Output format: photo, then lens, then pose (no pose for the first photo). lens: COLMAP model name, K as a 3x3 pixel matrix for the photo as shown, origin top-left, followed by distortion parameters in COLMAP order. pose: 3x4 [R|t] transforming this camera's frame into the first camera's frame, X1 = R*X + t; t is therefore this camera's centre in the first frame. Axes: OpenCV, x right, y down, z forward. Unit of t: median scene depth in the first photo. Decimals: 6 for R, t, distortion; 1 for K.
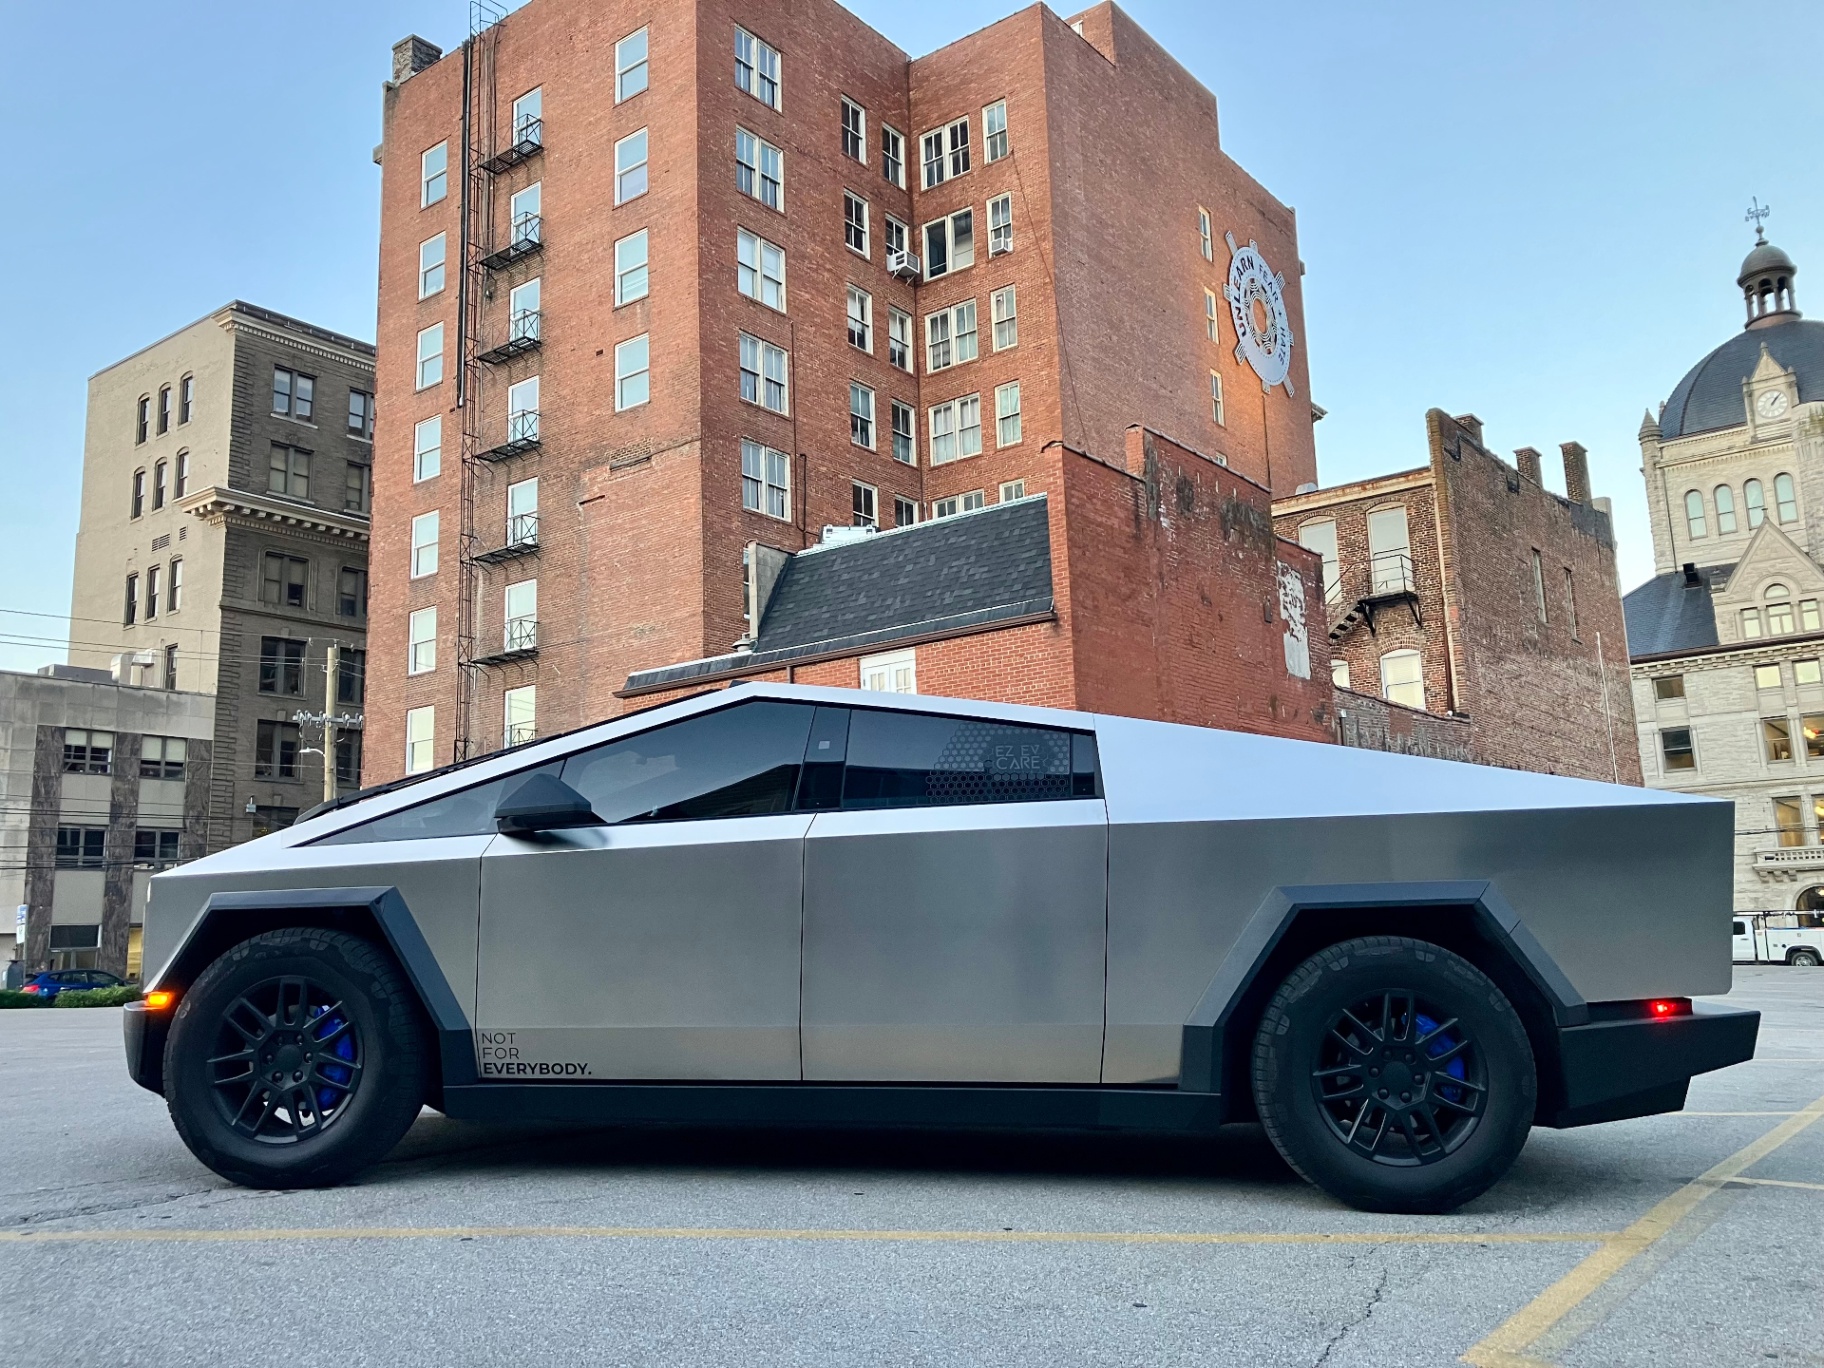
lens RADIAL K [[1501.4, 0, 912.0], [0, 1501.4, 684.0], [0, 0, 1]] dist [0.040472, -0.065875]
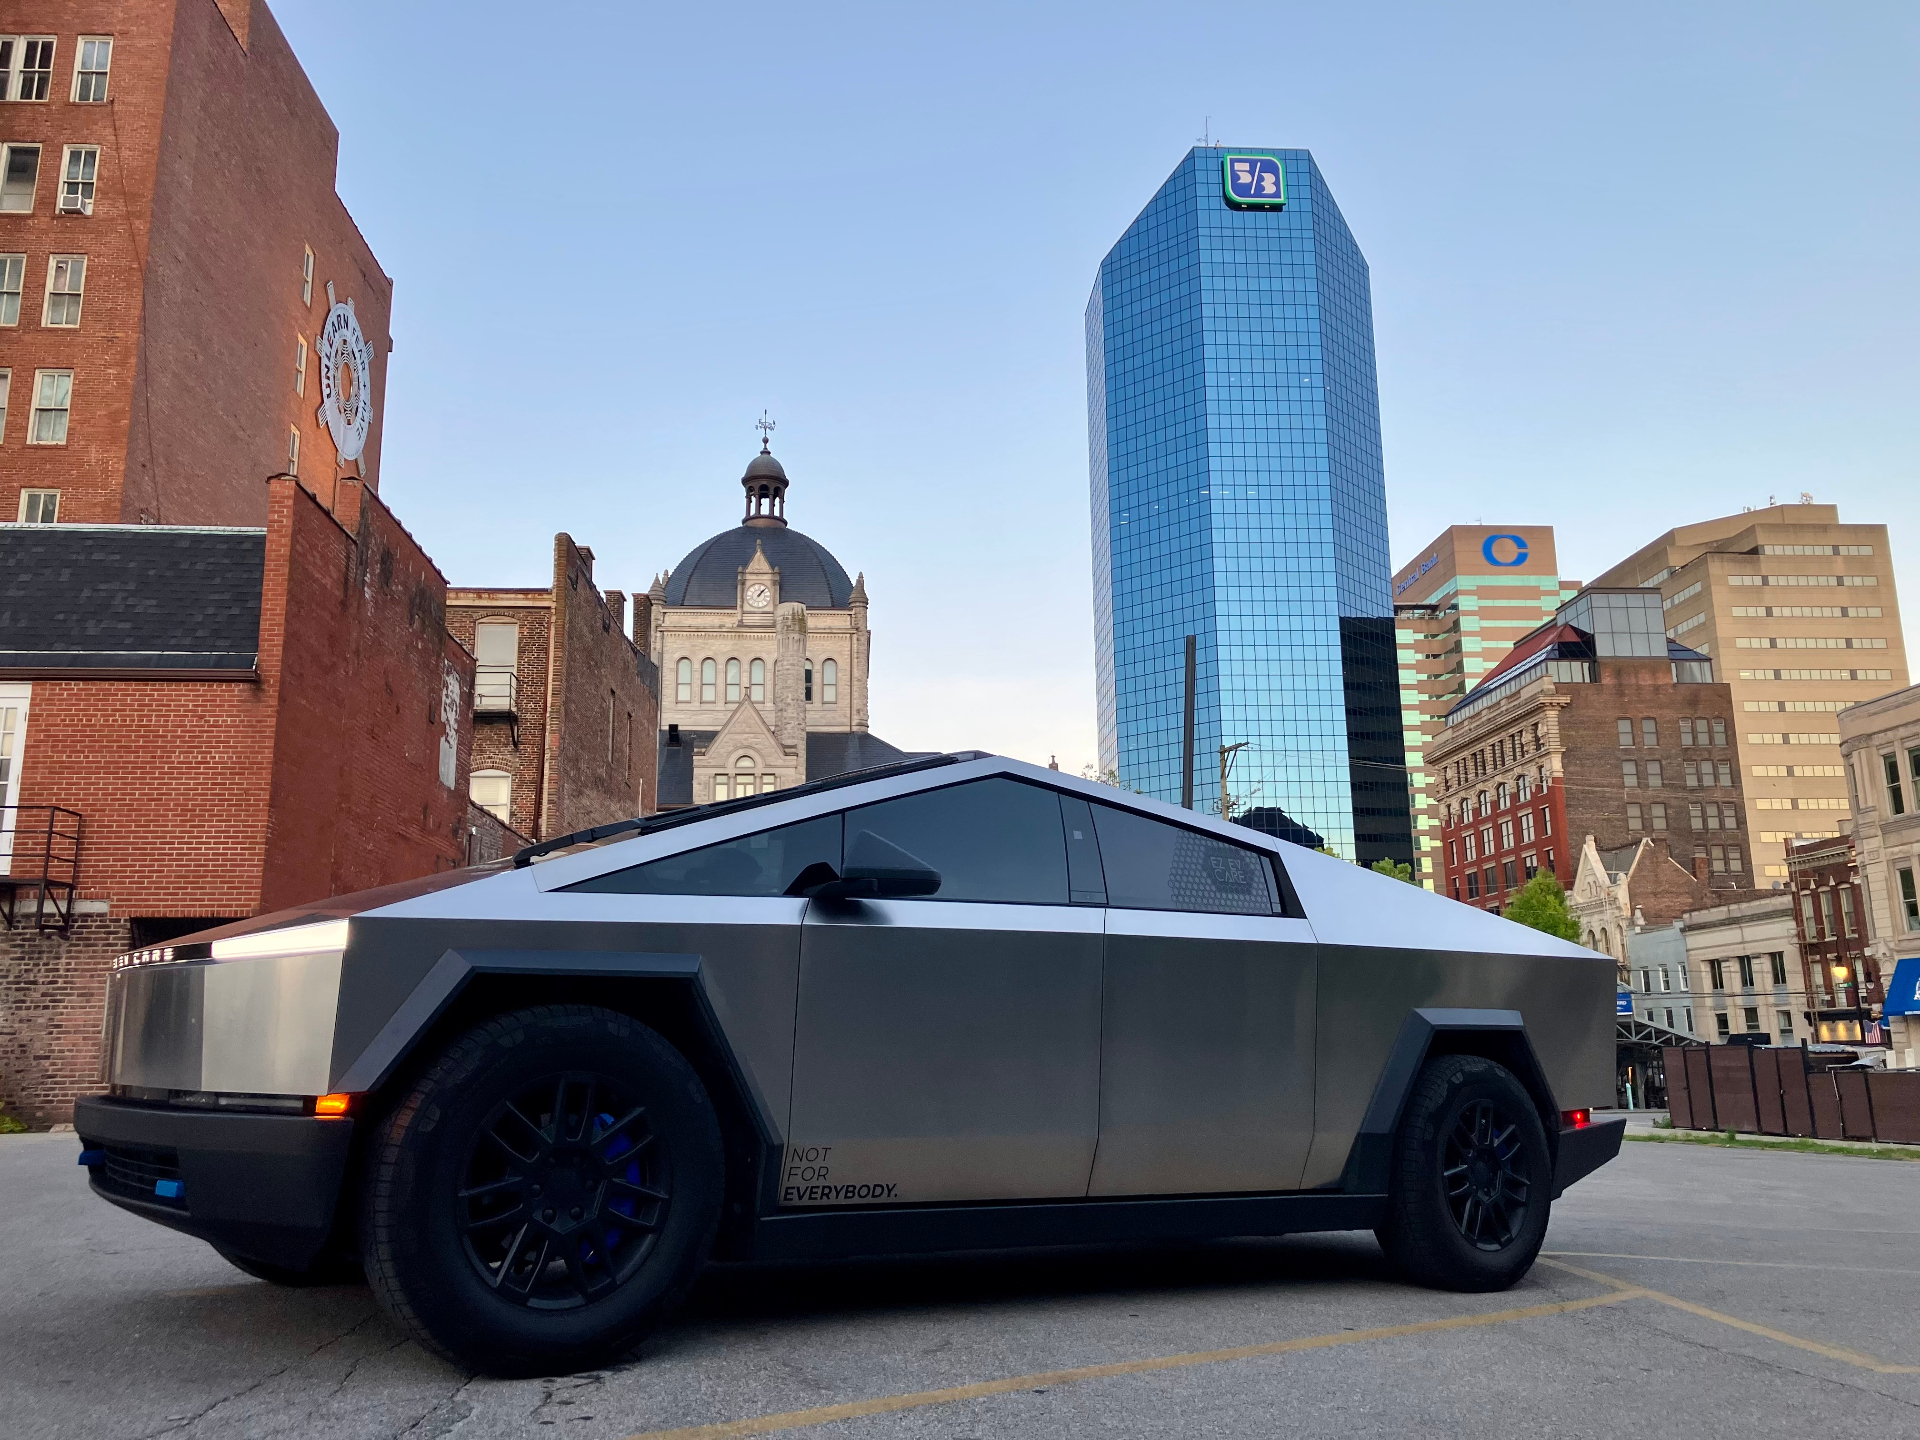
lens RADIAL K [[1580.4, 0, 960.0], [0, 1580.4, 720.0], [0, 0, 1]] dist [0.040472, -0.065875]
pose [[0.737419, 0.164703, 0.655047, -0.101833], [-0.127888, 0.986318, -0.104027, 0.010790], [-0.663218, -0.007061, 0.748393, 0.040651]]
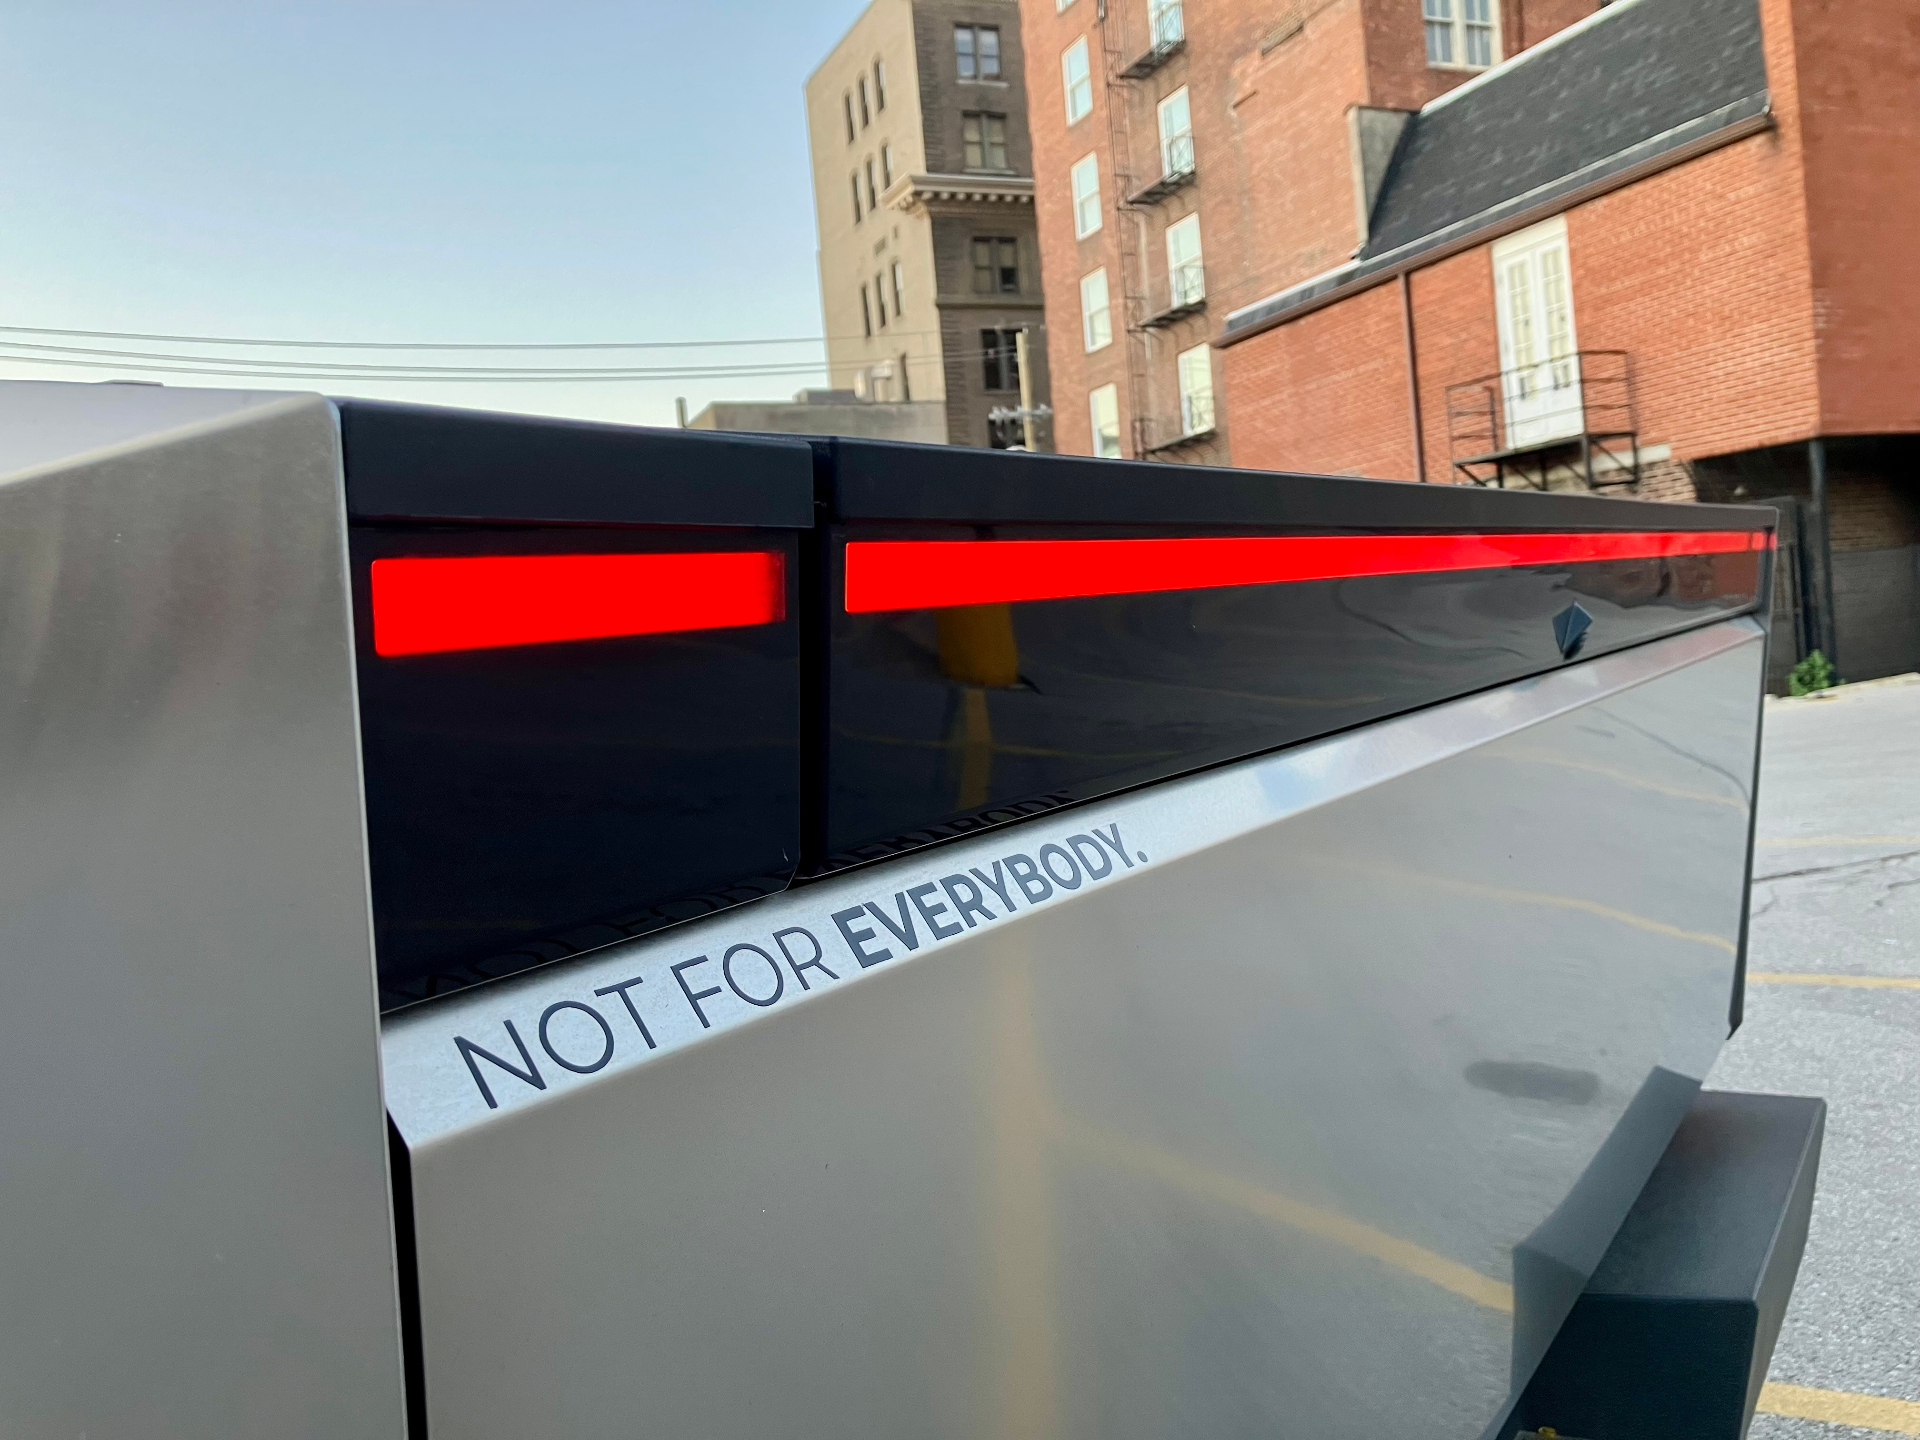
lens RADIAL K [[1639.3, 0, 960.0], [0, 1639.3, 720.0], [0, 0, 1]] dist [0.006842, 0.003537]
pose [[0.877550, -0.036336, -0.478106, 0.061999], [0.145100, 0.970496, 0.192570, 0.008616], [0.457003, -0.238363, 0.856932, 0.101190]]
